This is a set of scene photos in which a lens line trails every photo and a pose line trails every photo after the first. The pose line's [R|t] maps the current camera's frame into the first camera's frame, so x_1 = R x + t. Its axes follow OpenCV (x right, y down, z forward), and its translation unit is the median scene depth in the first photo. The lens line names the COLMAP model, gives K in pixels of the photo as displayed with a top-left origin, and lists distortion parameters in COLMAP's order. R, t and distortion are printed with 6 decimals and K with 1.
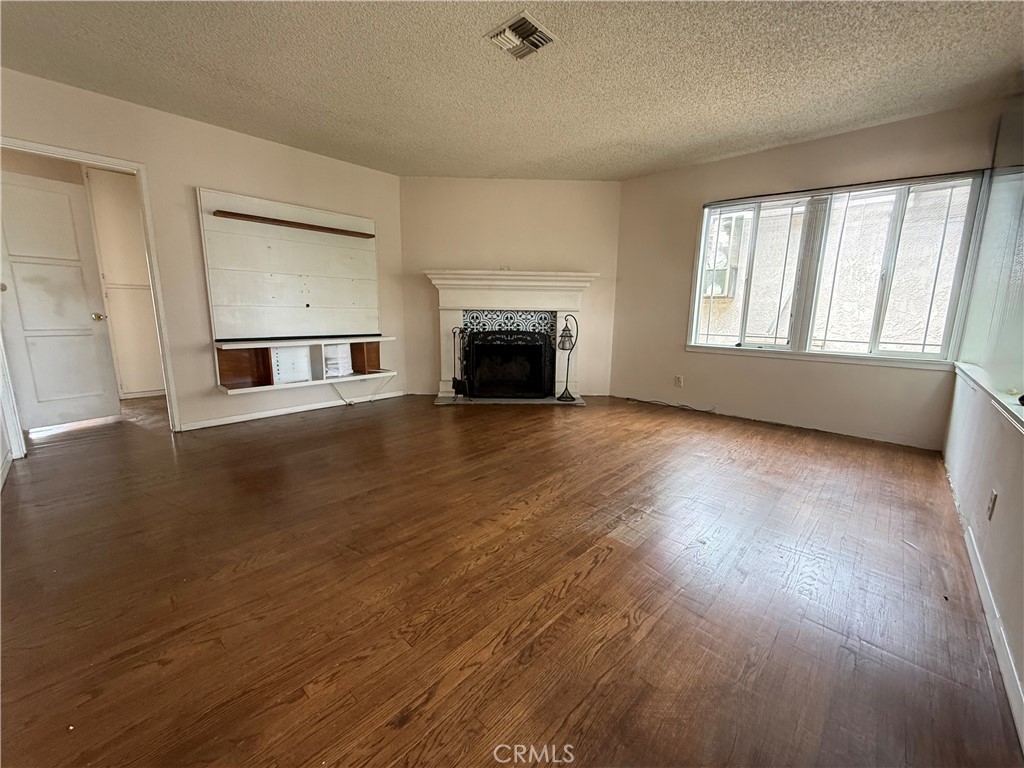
lens RADIAL K [[407.1, 0, 512.0], [0, 407.1, 384.0], [0, 0, 1]] dist [0.001357, -0.000033]
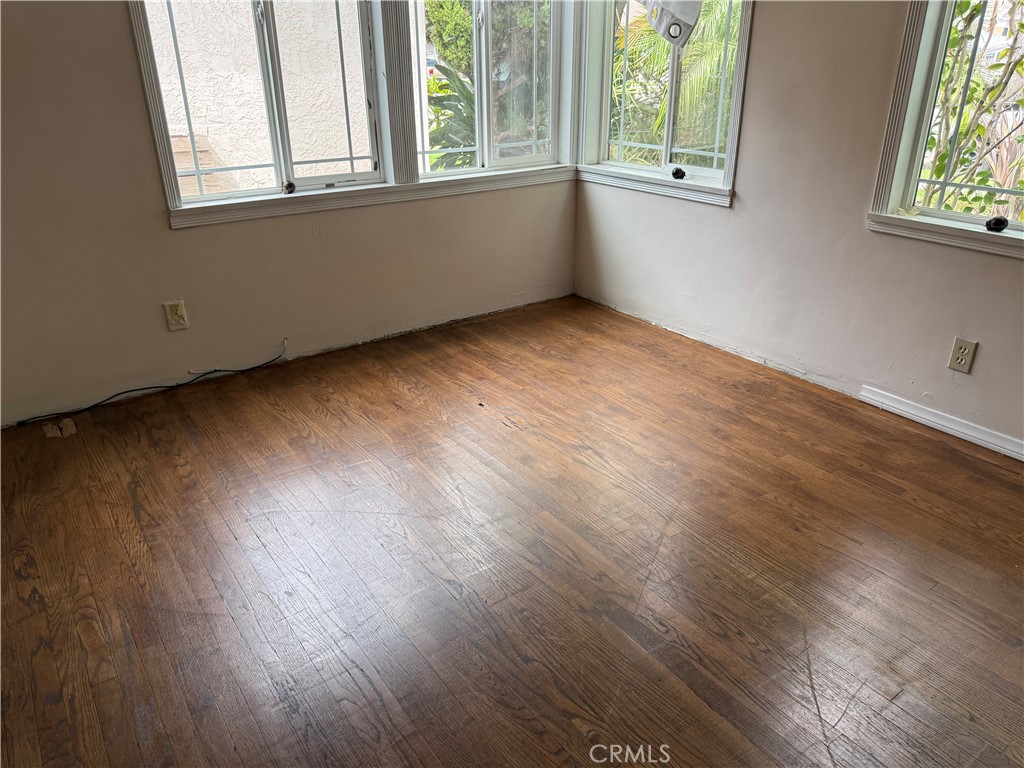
lens RADIAL K [[714.9, 0, 512.0], [0, 714.9, 384.0], [0, 0, 1]] dist [-0.006707, -0.002521]
pose [[0.188708, -0.416073, 0.889535, -0.129325], [0.182378, 0.904900, 0.384570, -0.156391], [-0.964950, 0.089660, 0.246644, 0.637402]]
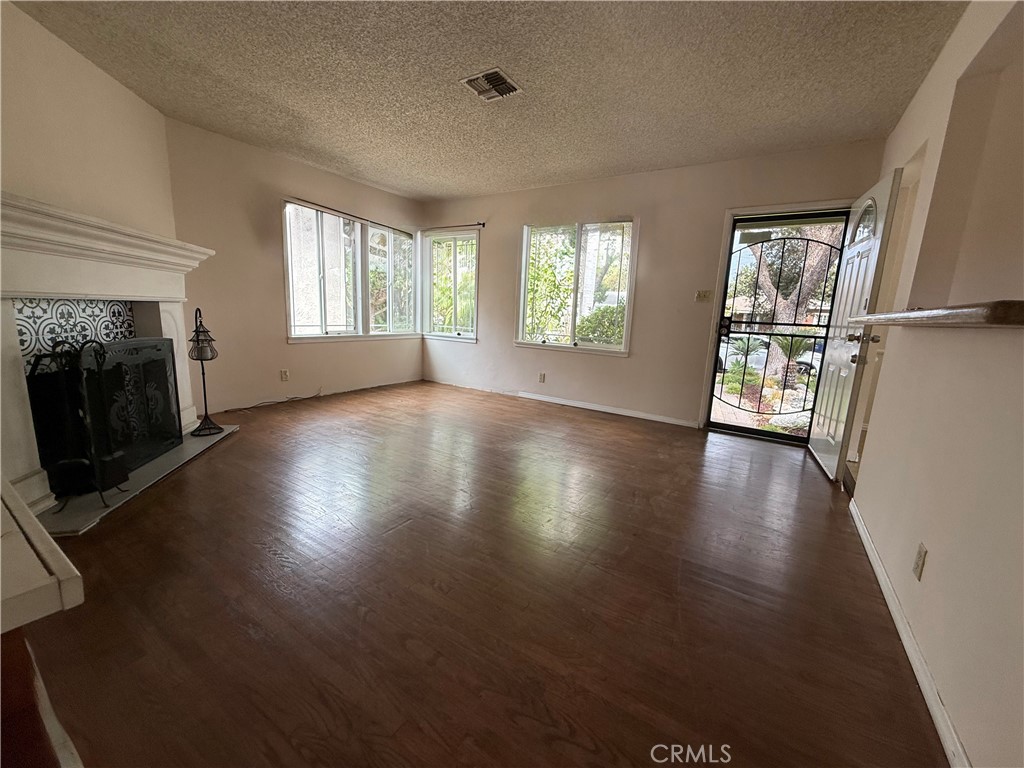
lens RADIAL K [[407.1, 0, 512.0], [0, 407.1, 384.0], [0, 0, 1]] dist [0.001357, -0.000033]
pose [[-0.194000, -0.196631, 0.961093, -0.711341], [0.126895, 0.966446, 0.223340, -0.151912], [-0.972760, 0.165285, -0.162539, 0.713644]]
